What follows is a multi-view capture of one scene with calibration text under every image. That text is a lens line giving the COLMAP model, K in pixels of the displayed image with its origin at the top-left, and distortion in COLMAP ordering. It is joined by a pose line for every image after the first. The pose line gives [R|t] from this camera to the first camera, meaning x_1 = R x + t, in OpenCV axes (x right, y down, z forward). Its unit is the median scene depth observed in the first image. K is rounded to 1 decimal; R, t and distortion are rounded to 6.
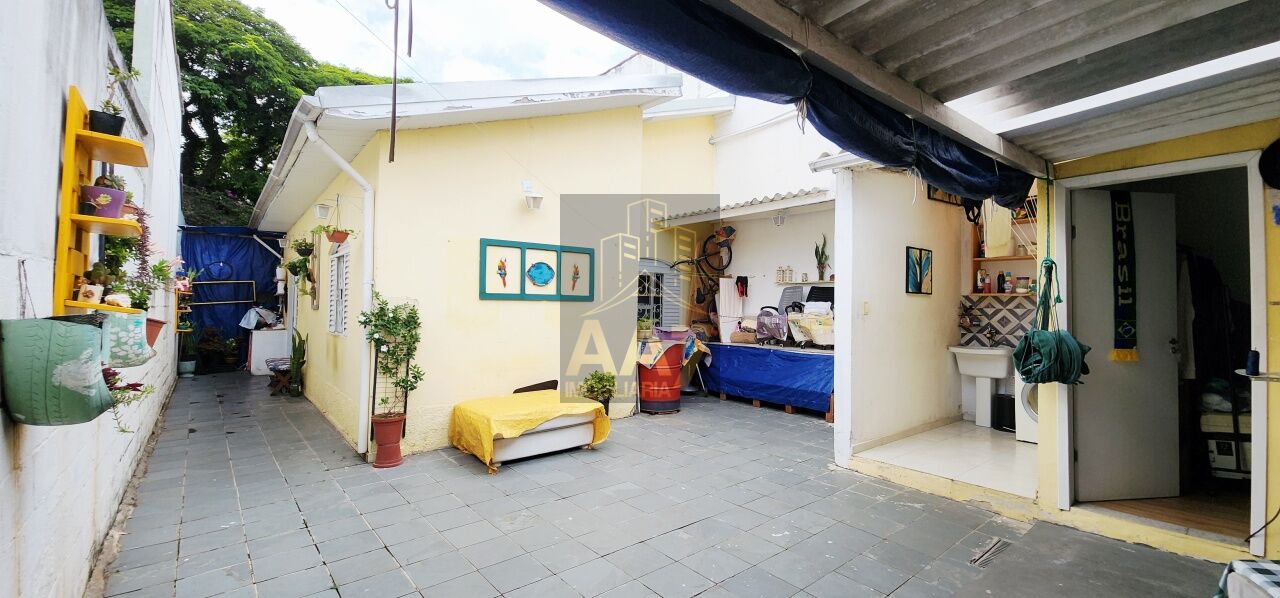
lens RADIAL K [[524.3, 0, 648.7], [0, 524.3, 291.7], [0, 0, 1]] dist [0.006400, -0.002828]
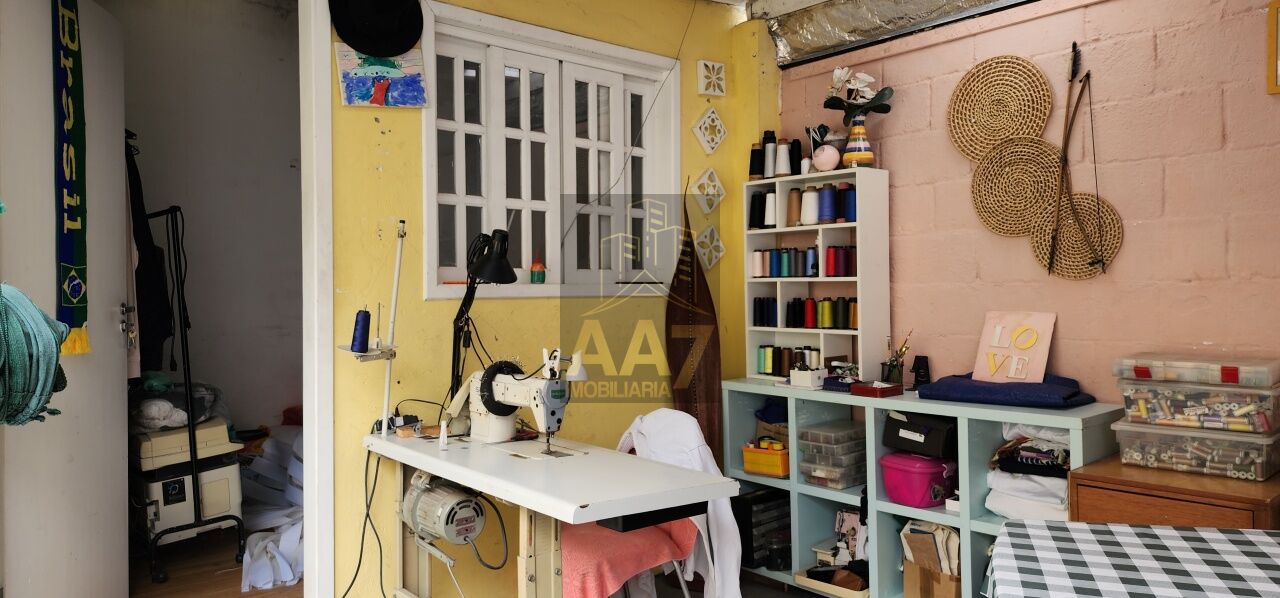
lens RADIAL K [[871.6, 0, 638.6], [0, 871.6, 288.2], [0, 0, 1]] dist [0.050519, -0.000295]
pose [[0.006244, -0.011180, 0.999918, 0.066748], [-0.030070, 0.999483, 0.011363, 0.024927], [-0.999528, -0.030139, 0.005905, 0.249151]]
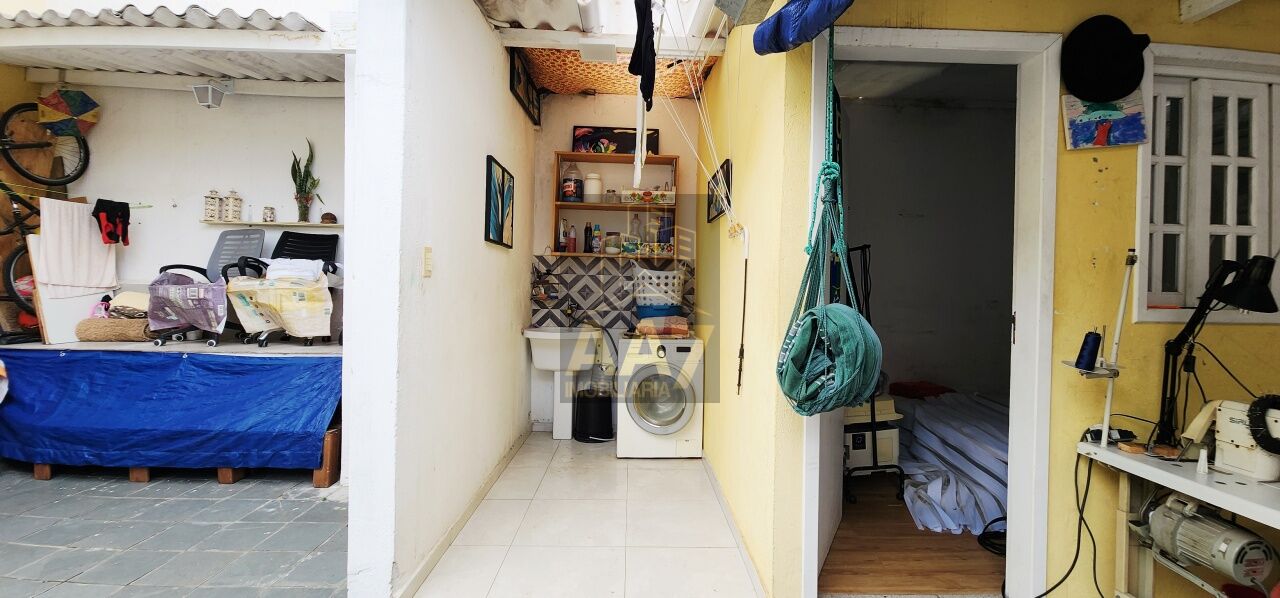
lens RADIAL K [[524.3, 0, 648.7], [0, 524.3, 291.7], [0, 0, 1]] dist [0.006400, -0.002828]
pose [[0.611944, -0.004185, 0.790890, 0.117577], [-0.037159, 0.998730, 0.034036, 0.022479], [-0.790028, -0.050216, 0.611011, 0.386988]]
